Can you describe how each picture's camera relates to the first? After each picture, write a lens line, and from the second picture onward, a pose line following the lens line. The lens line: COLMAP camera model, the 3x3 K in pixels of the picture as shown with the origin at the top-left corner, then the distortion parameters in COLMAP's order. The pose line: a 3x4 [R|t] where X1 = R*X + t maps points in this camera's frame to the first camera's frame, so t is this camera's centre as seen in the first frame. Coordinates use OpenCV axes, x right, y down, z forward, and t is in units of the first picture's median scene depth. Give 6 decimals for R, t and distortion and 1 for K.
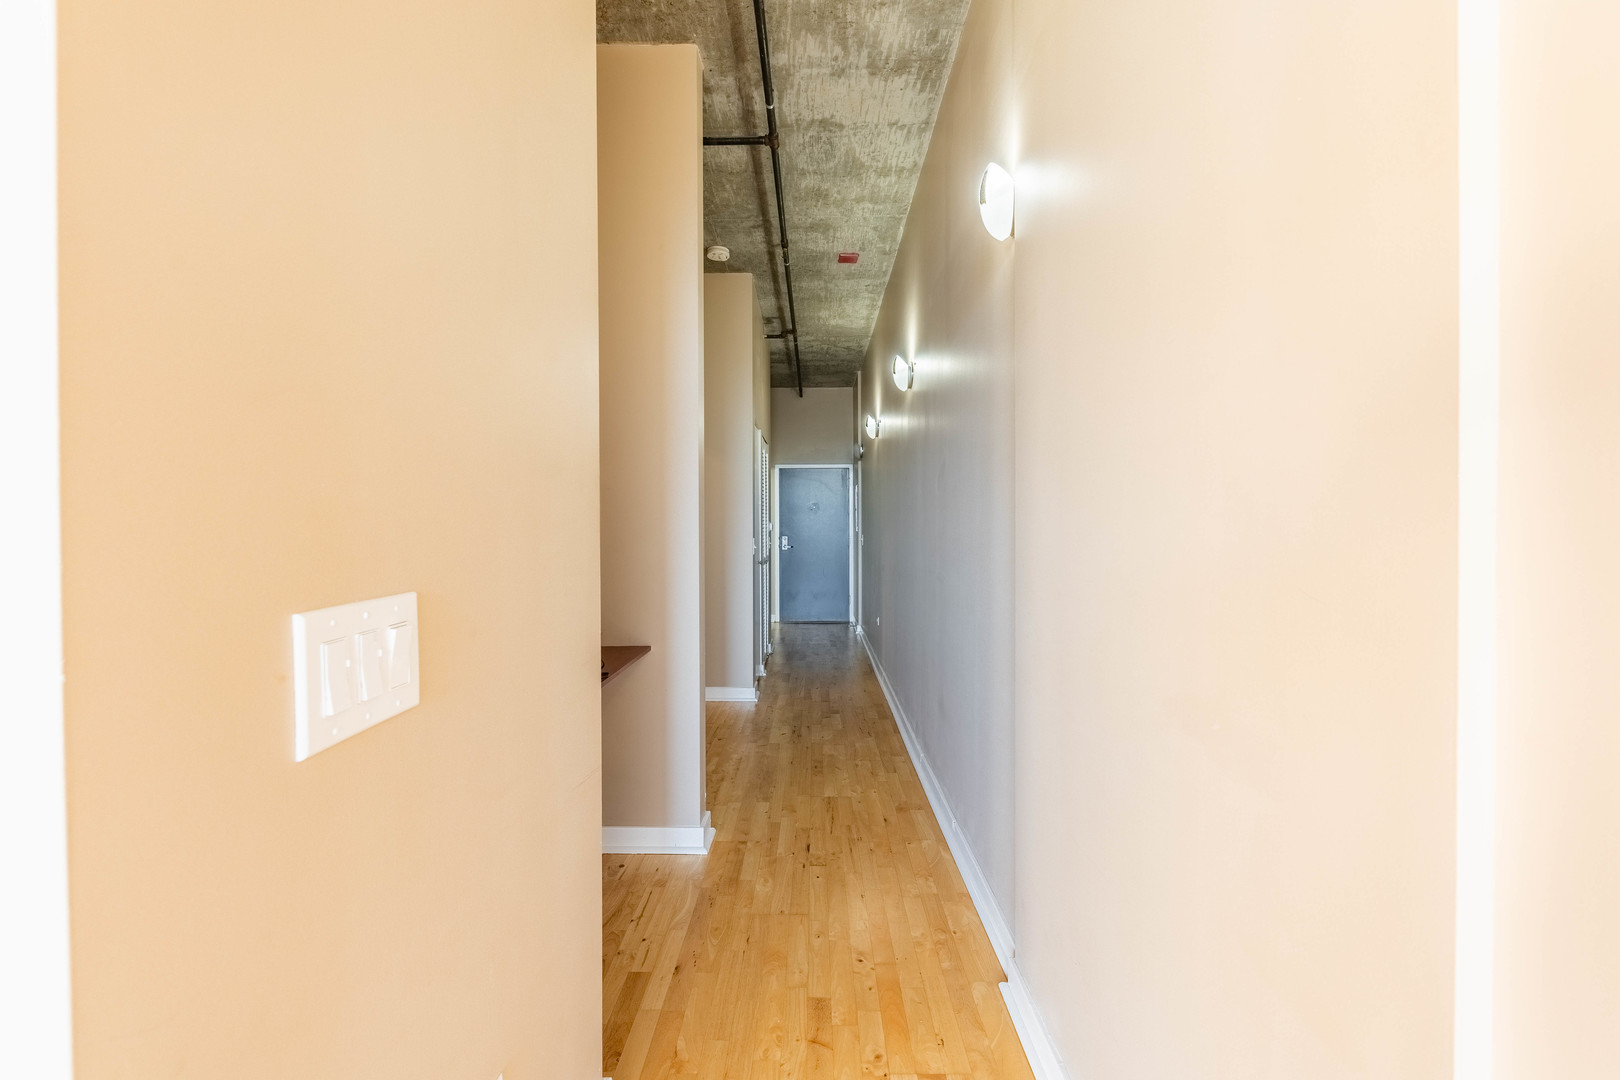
lens RADIAL K [[679.7, 0, 810.0], [0, 679.7, 540.0], [0, 0, 1]] dist [0.002407, -0.000050]
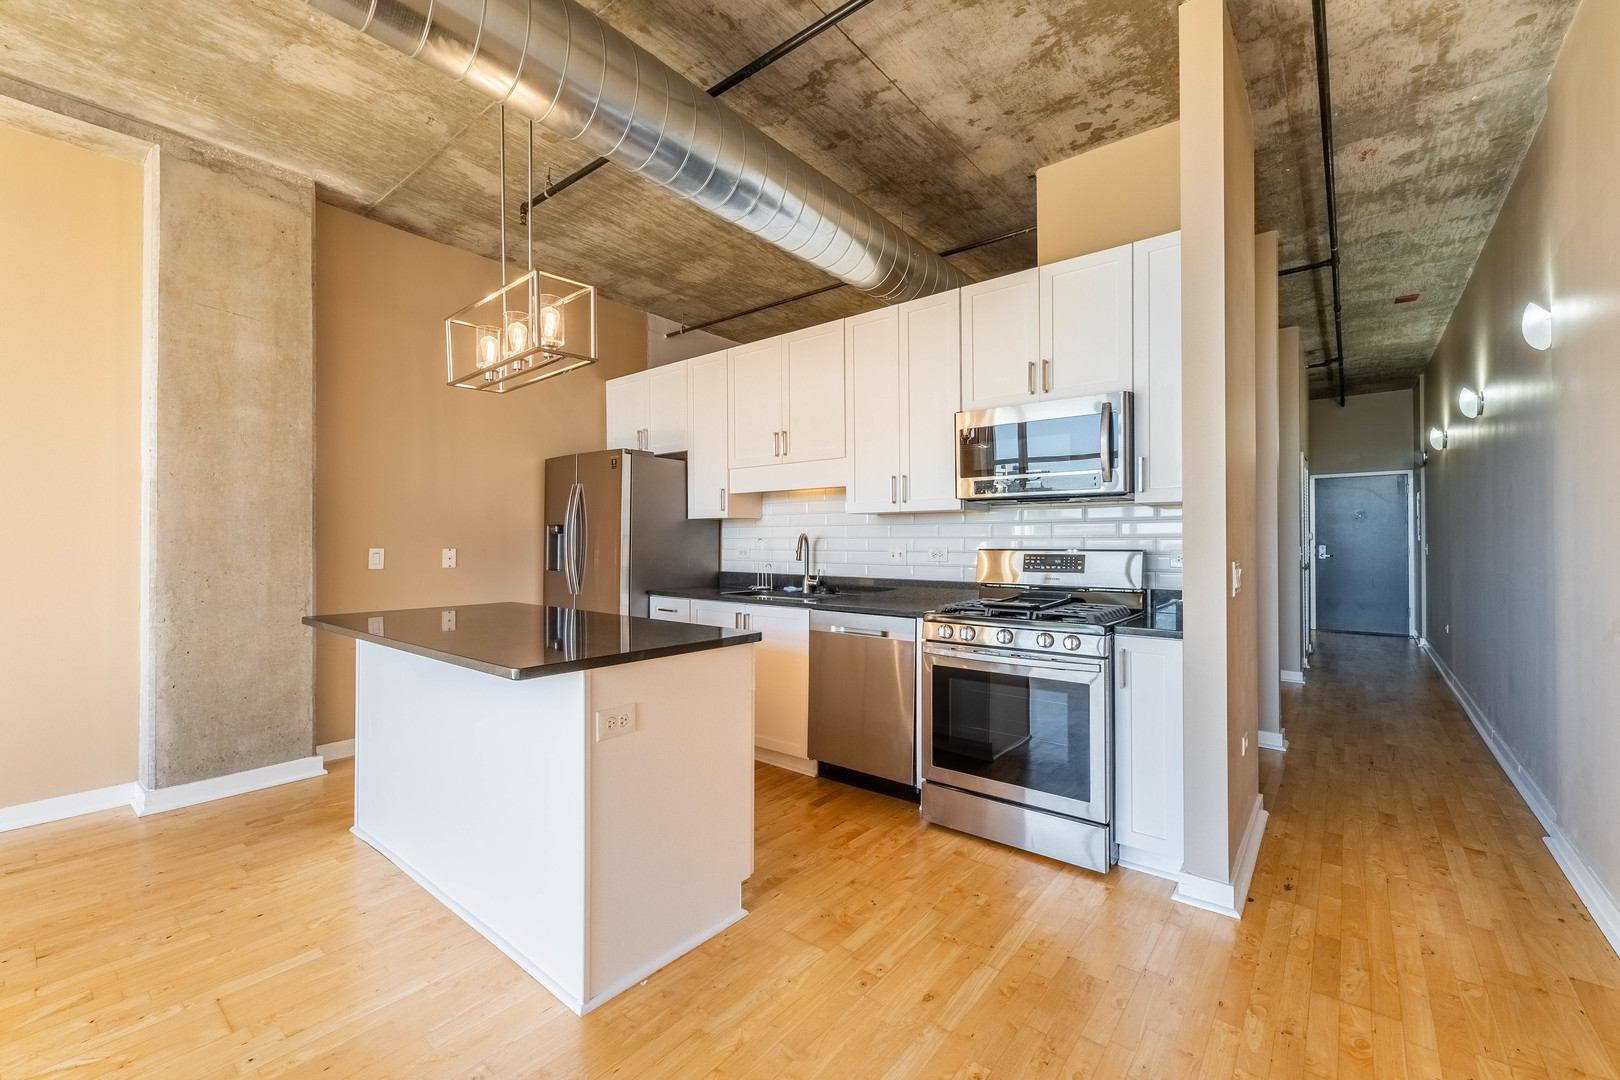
lens RADIAL K [[661.9, 0, 813.3], [0, 661.9, 537.7], [0, 0, 1]] dist [0.009967, -0.004277]
pose [[0.782882, -0.003129, -0.622162, -0.029565], [-0.007077, 0.999878, -0.013935, 0.004827], [0.622129, 0.015313, 0.782765, -0.488680]]
